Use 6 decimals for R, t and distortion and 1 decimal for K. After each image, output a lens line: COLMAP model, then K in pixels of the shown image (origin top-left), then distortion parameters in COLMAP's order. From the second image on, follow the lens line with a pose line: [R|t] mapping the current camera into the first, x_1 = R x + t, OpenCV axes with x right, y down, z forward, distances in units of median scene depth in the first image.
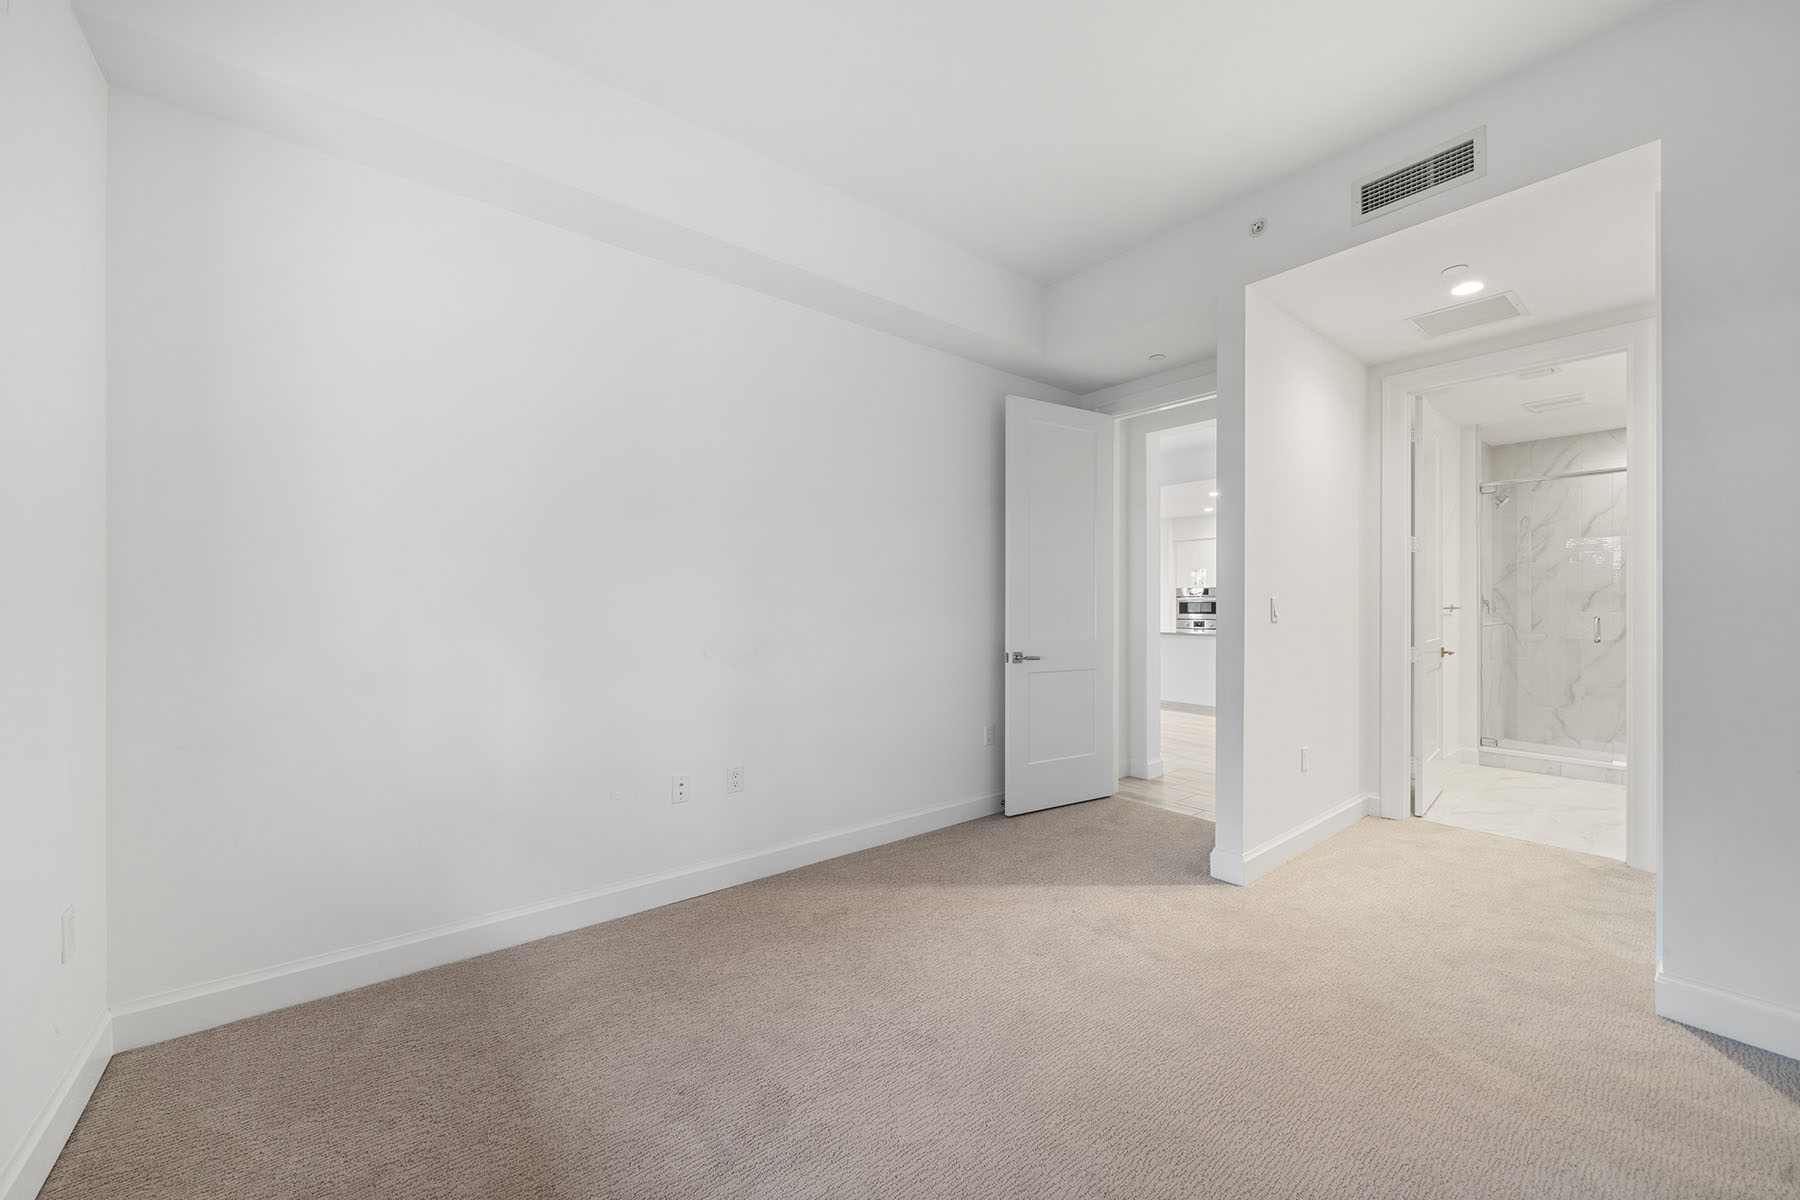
lens RADIAL K [[675.2, 0, 900.0], [0, 675.2, 600.0], [0, 0, 1]] dist [0.000739, 0.000169]
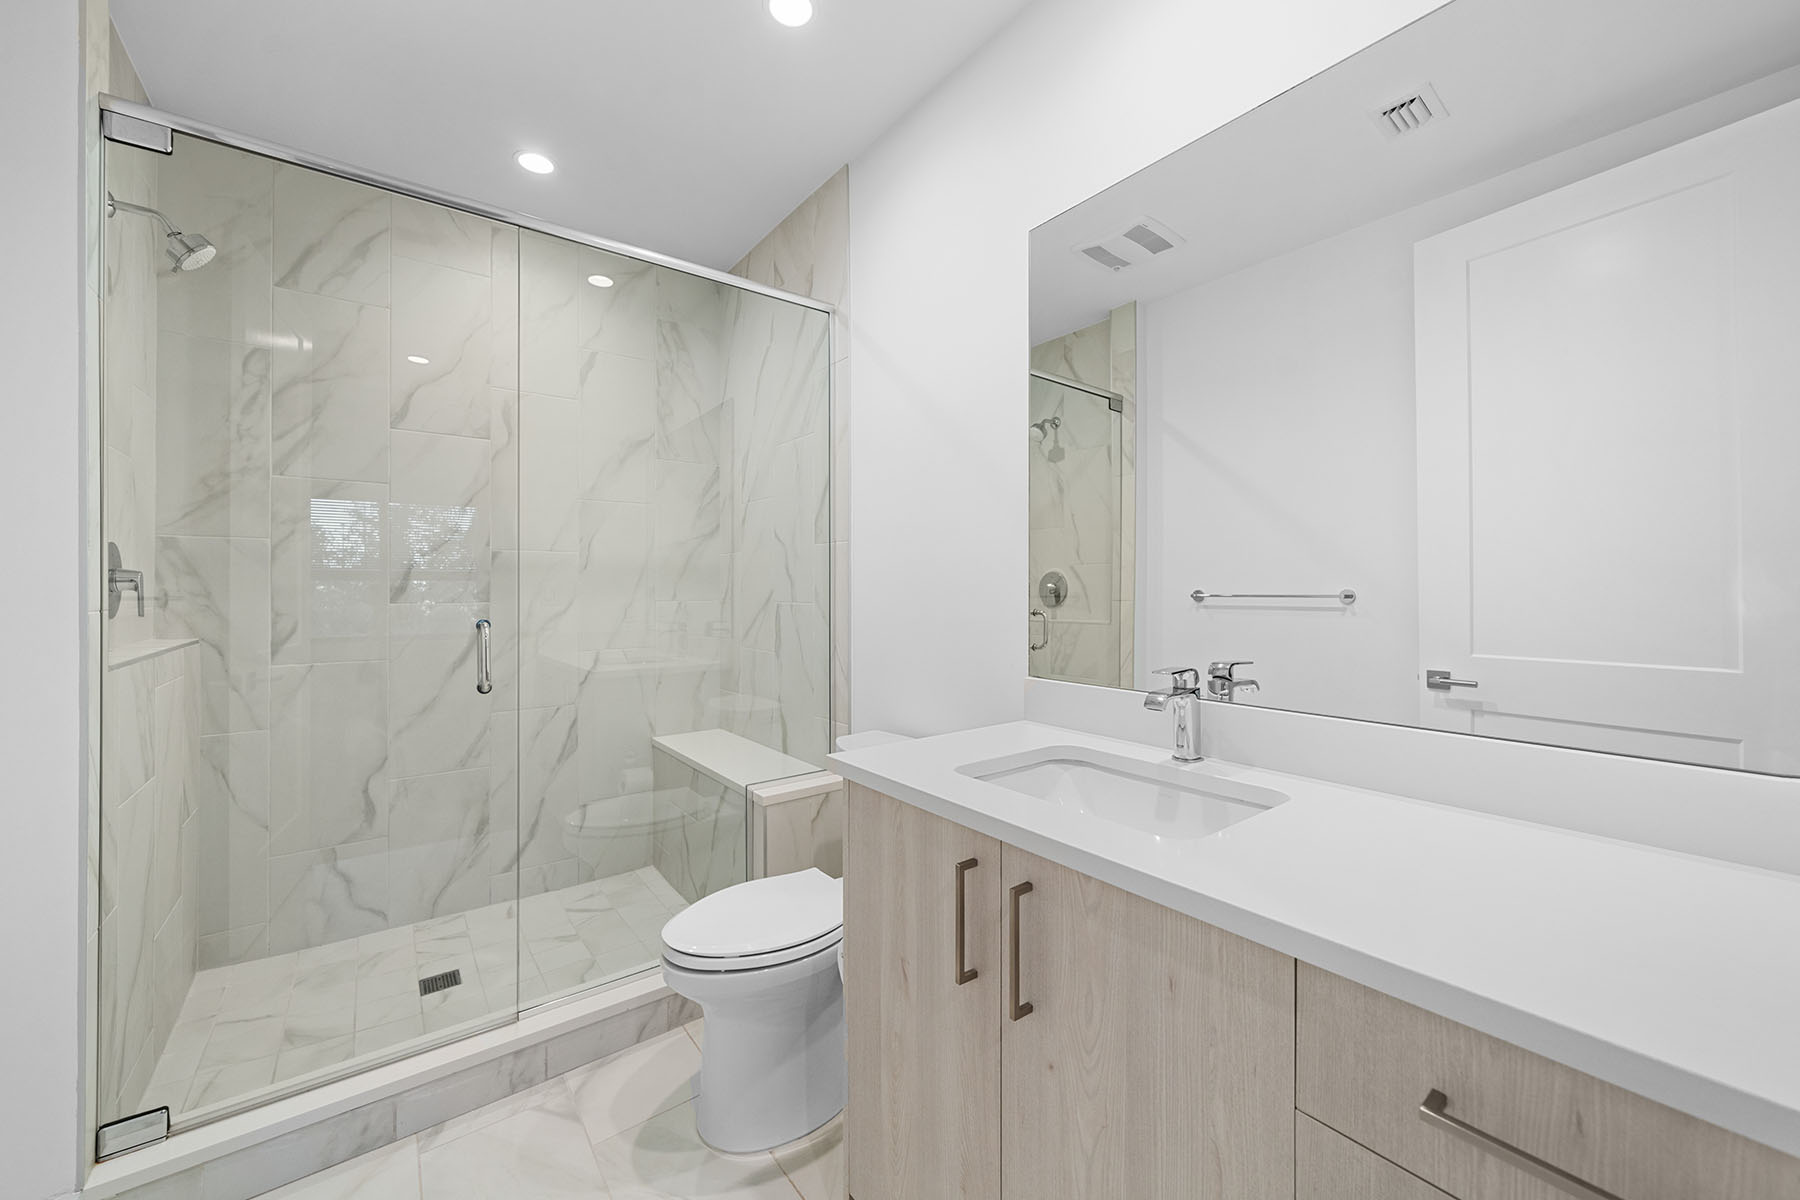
lens RADIAL K [[675.2, 0, 900.0], [0, 675.2, 600.0], [0, 0, 1]] dist [0.000739, 0.000169]
pose [[0.023118, -0.008435, 0.999697, 0.566484], [-0.014076, 0.999863, 0.008761, 0.005973], [-0.999634, -0.014274, 0.022996, 0.641697]]
